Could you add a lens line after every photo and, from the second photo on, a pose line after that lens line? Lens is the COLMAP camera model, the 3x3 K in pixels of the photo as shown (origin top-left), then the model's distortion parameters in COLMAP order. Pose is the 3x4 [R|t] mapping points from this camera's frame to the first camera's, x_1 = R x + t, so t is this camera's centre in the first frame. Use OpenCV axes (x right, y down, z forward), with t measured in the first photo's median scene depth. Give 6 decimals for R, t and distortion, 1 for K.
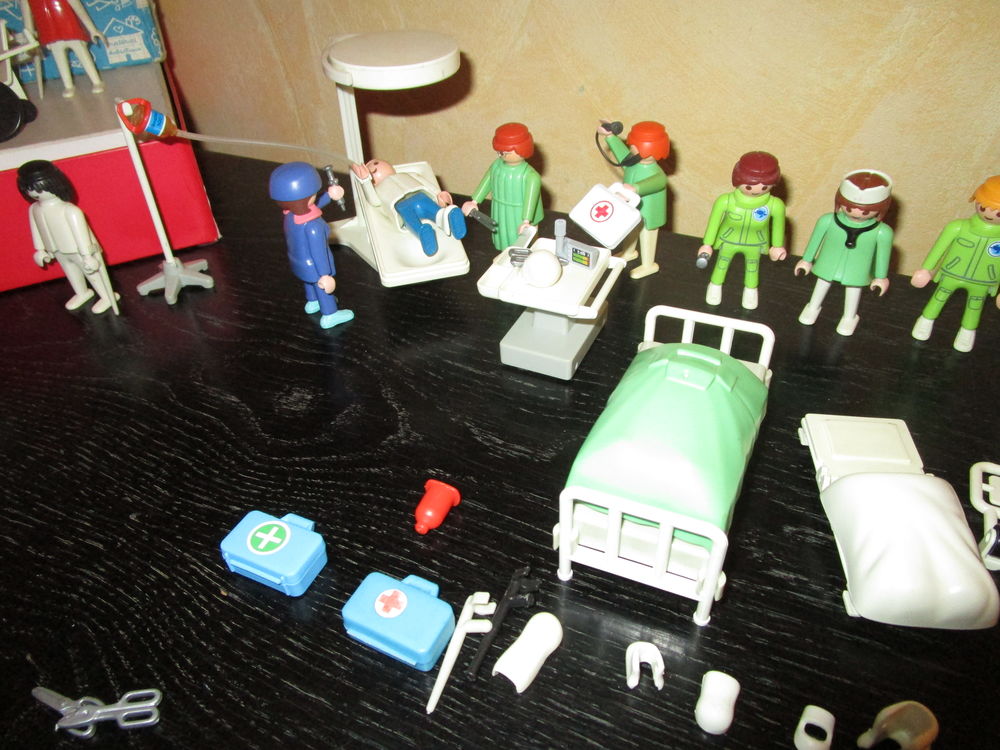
lens RADIAL K [[719.7, 0, 496.8], [0, 719.7, 374.6], [0, 0, 1]] dist [-0.016406, -0.003618]
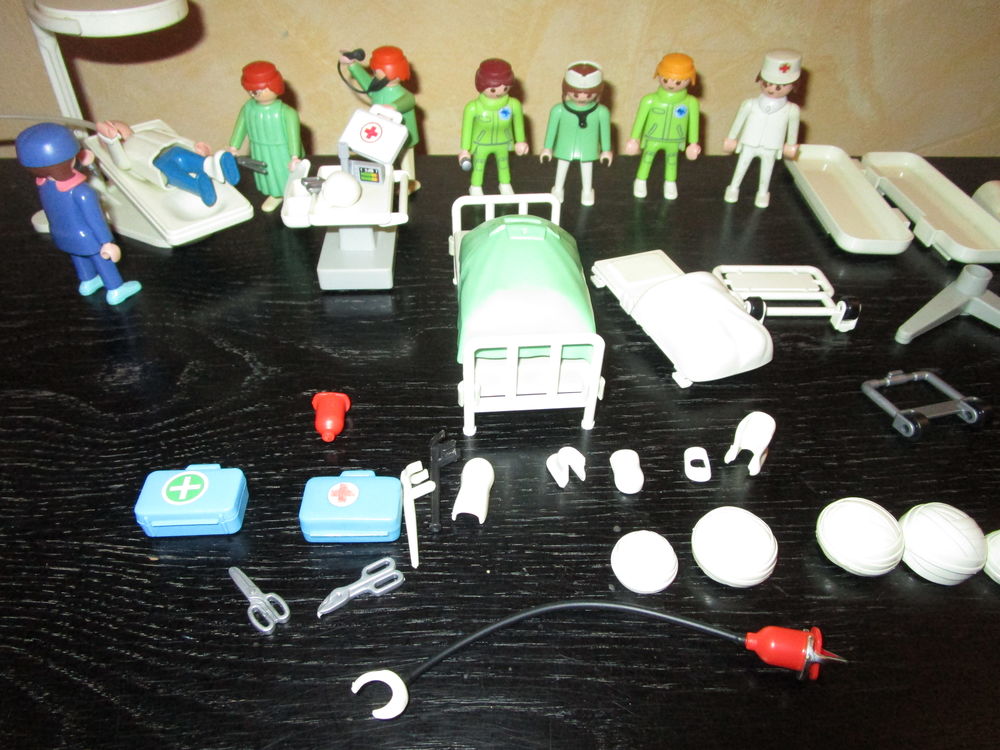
lens RADIAL K [[715.3, 0, 495.9], [0, 715.3, 376.6], [0, 0, 1]] dist [-0.021801, 0.007196]
pose [[0.879037, -0.272230, 0.391388, -0.208230], [0.258901, 0.961924, 0.087588, 0.078502], [-0.400330, 0.024337, 0.916048, -0.035626]]
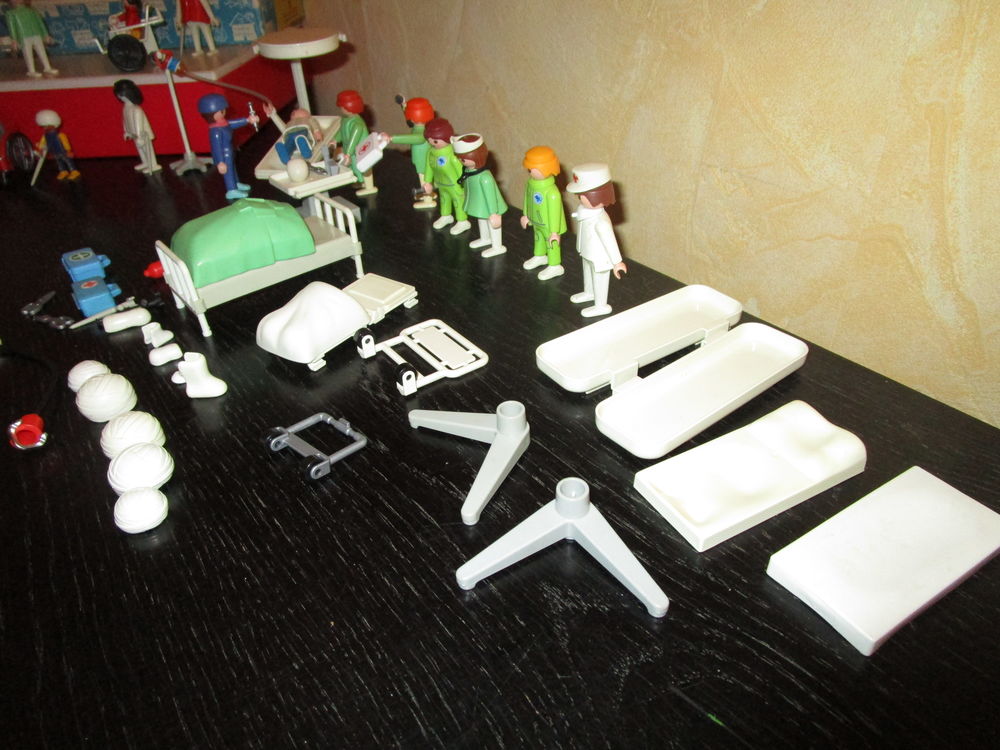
lens RADIAL K [[715.3, 0, 495.9], [0, 715.3, 376.6], [0, 0, 1]] dist [-0.021801, 0.007196]
pose [[0.887235, 0.262867, -0.379098, 1.127050], [-0.279271, 0.960135, 0.012157, 0.149947], [0.367181, 0.095085, 0.925277, -0.271721]]
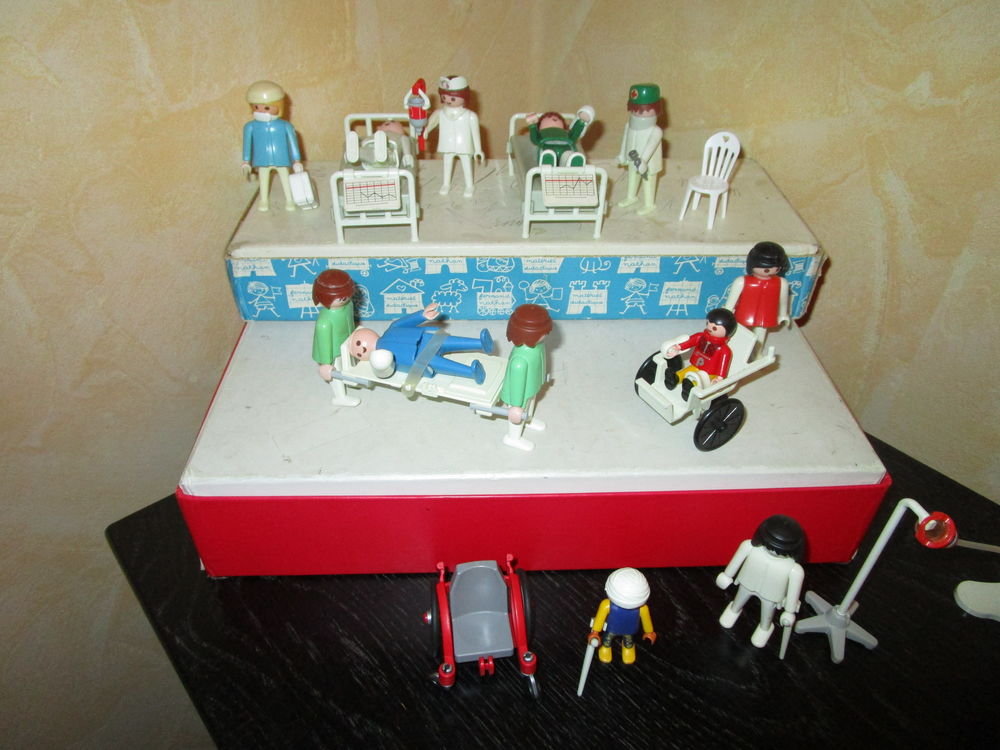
lens RADIAL K [[719.7, 0, 496.8], [0, 719.7, 374.6], [0, 0, 1]] dist [-0.016406, -0.003618]
pose [[0.922732, 0.278850, -0.266100, -0.837483], [-0.277556, 0.959735, 0.043262, -0.439332], [0.267449, 0.033939, 0.962974, -0.054532]]
